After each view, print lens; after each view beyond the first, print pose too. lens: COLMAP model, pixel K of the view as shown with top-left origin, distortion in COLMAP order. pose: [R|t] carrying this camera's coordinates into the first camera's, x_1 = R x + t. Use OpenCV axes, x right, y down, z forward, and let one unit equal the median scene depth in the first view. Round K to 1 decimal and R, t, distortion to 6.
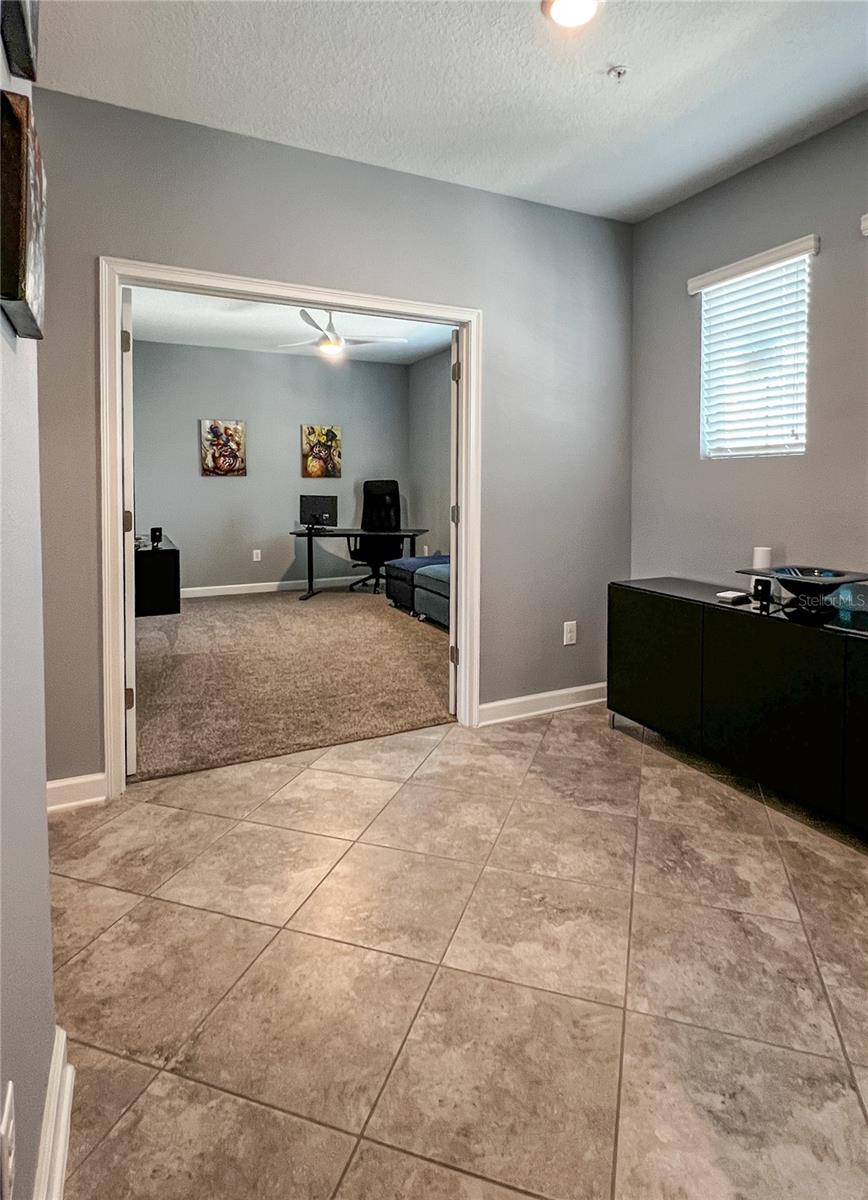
lens RADIAL K [[611.4, 0, 438.0], [0, 611.4, 602.5], [0, 0, 1]] dist [-0.001085, -0.000213]
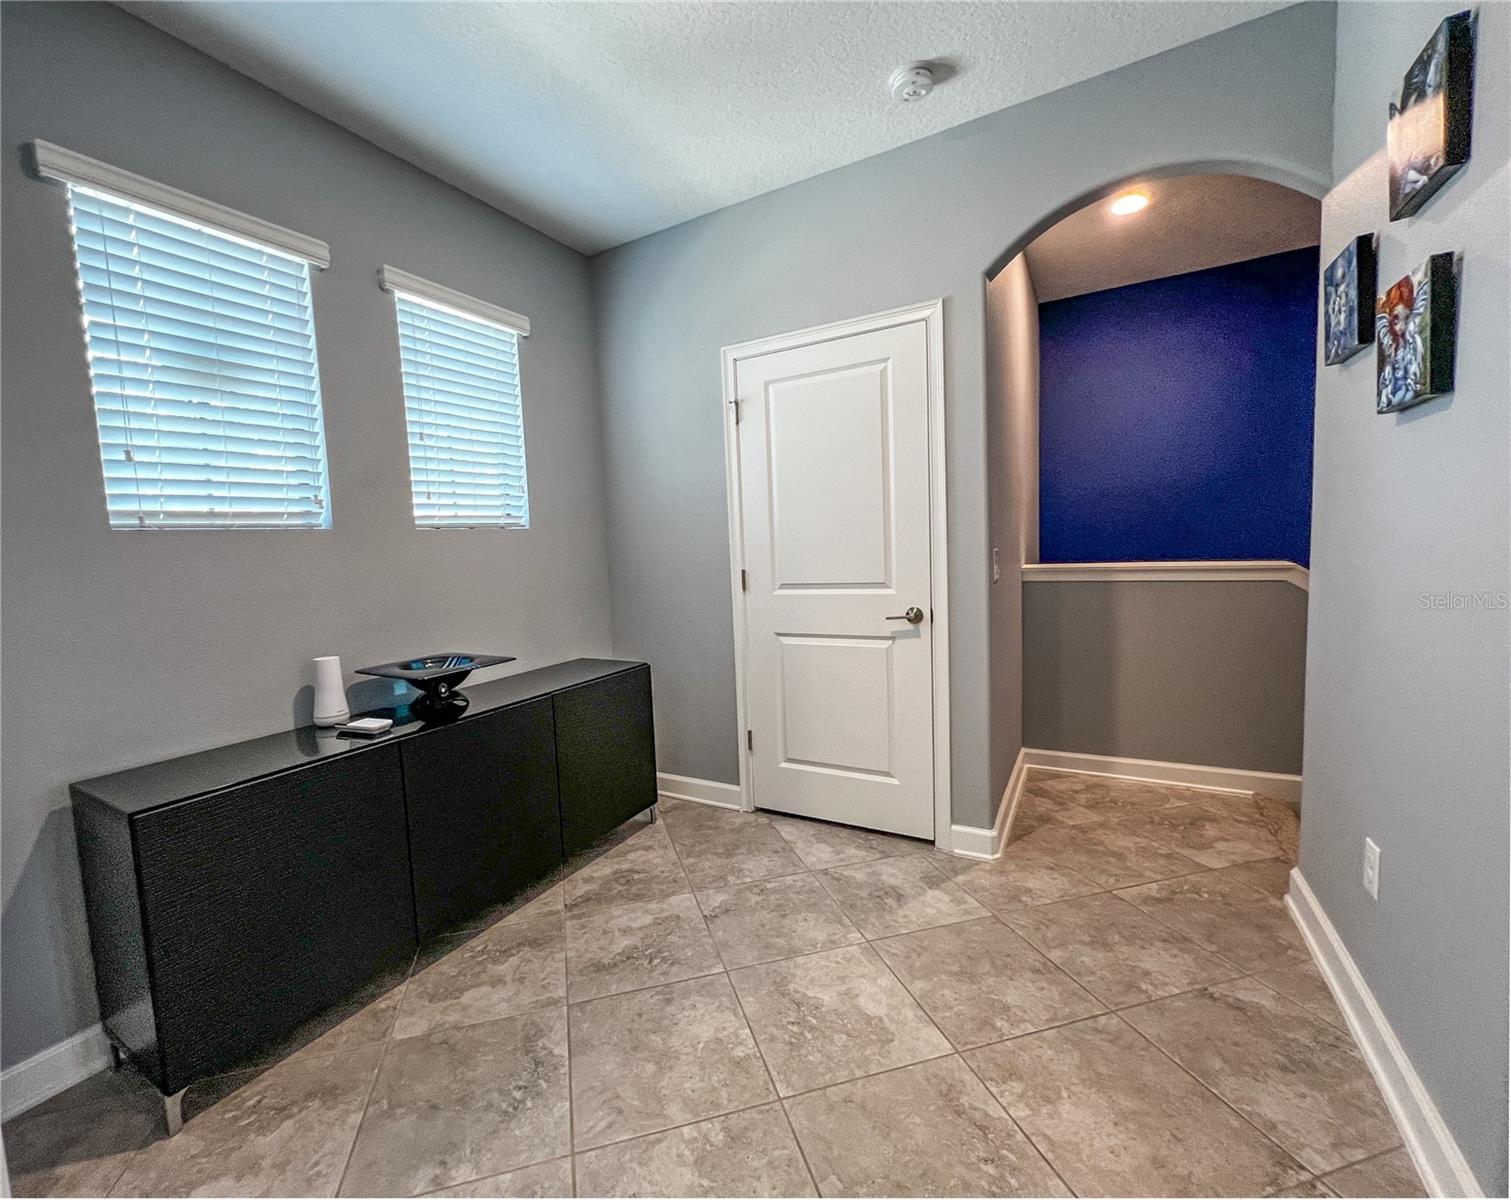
lens RADIAL K [[641.3, 0, 757.5], [0, 641.3, 594.7], [0, 0, 1]] dist [0.004649, 0.000337]
pose [[-0.567146, -0.037926, 0.822744, -0.460475], [0.201572, 0.962169, 0.183303, -0.237924], [-0.798570, 0.269802, -0.538045, 1.213769]]
